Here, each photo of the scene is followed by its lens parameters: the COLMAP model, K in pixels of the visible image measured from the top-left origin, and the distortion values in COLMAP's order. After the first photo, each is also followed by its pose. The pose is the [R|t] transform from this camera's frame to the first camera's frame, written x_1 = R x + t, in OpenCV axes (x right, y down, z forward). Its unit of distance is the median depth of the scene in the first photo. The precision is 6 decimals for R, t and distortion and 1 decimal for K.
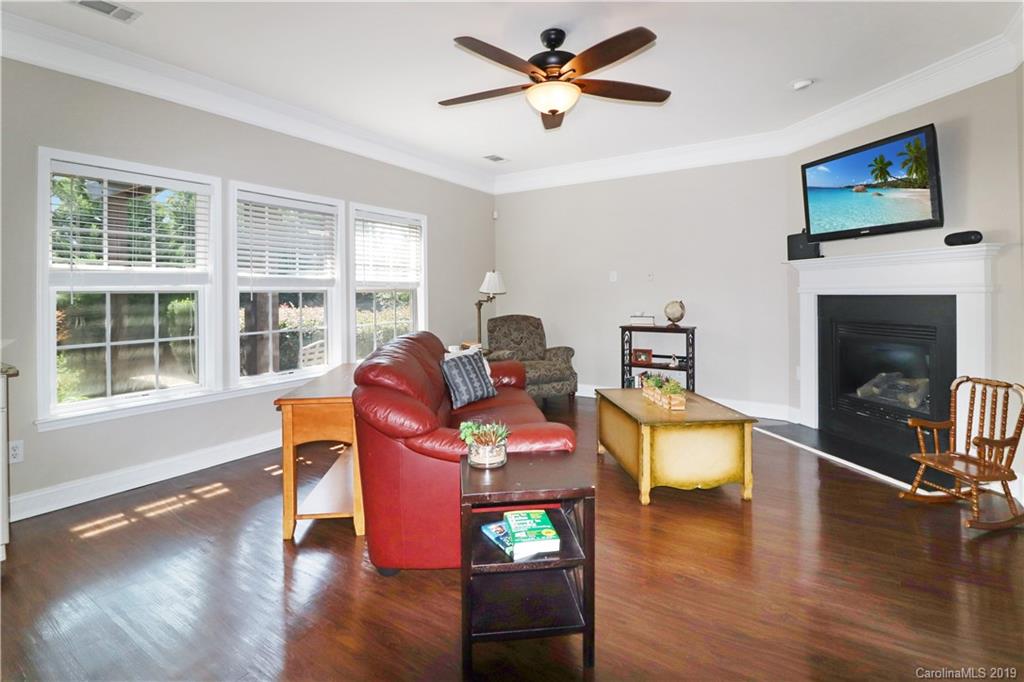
lens RADIAL K [[510.0, 0, 506.2], [0, 510.0, 303.0], [0, 0, 1]] dist [-0.001809, -0.010797]
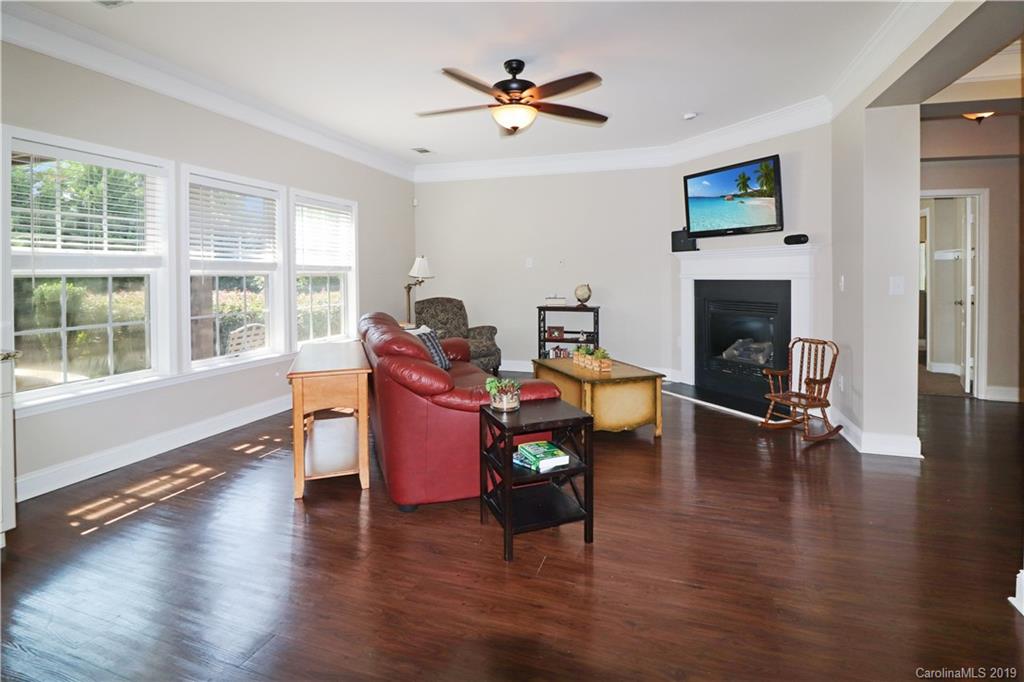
lens RADIAL K [[520.6, 0, 515.7], [0, 520.6, 286.9], [0, 0, 1]] dist [-0.000654, 0.000327]
pose [[0.964444, -0.002046, 0.264281, -0.186462], [0.001513, 0.999996, 0.002223, -0.001524], [-0.264284, -0.001744, 0.964443, -0.154032]]
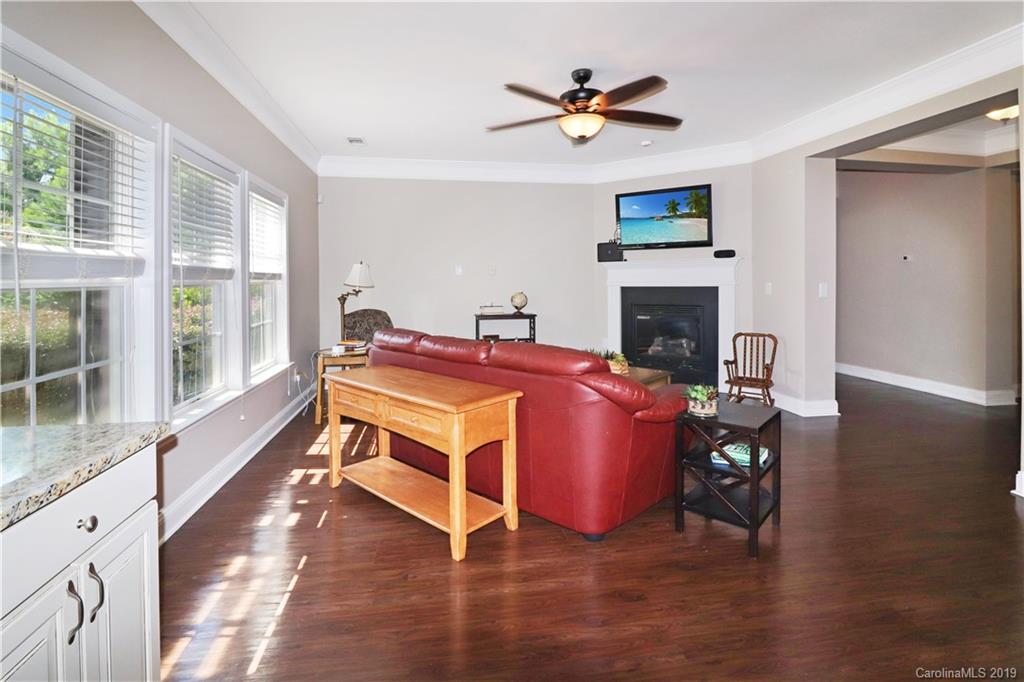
lens RADIAL K [[518.1, 0, 536.2], [0, 518.1, 284.1], [0, 0, 1]] dist [0.047811, -0.025602]
pose [[0.709057, -0.002270, 0.705148, -0.687762], [0.015158, 0.999813, -0.012023, -0.010534], [-0.704988, 0.019214, 0.708959, 0.158831]]
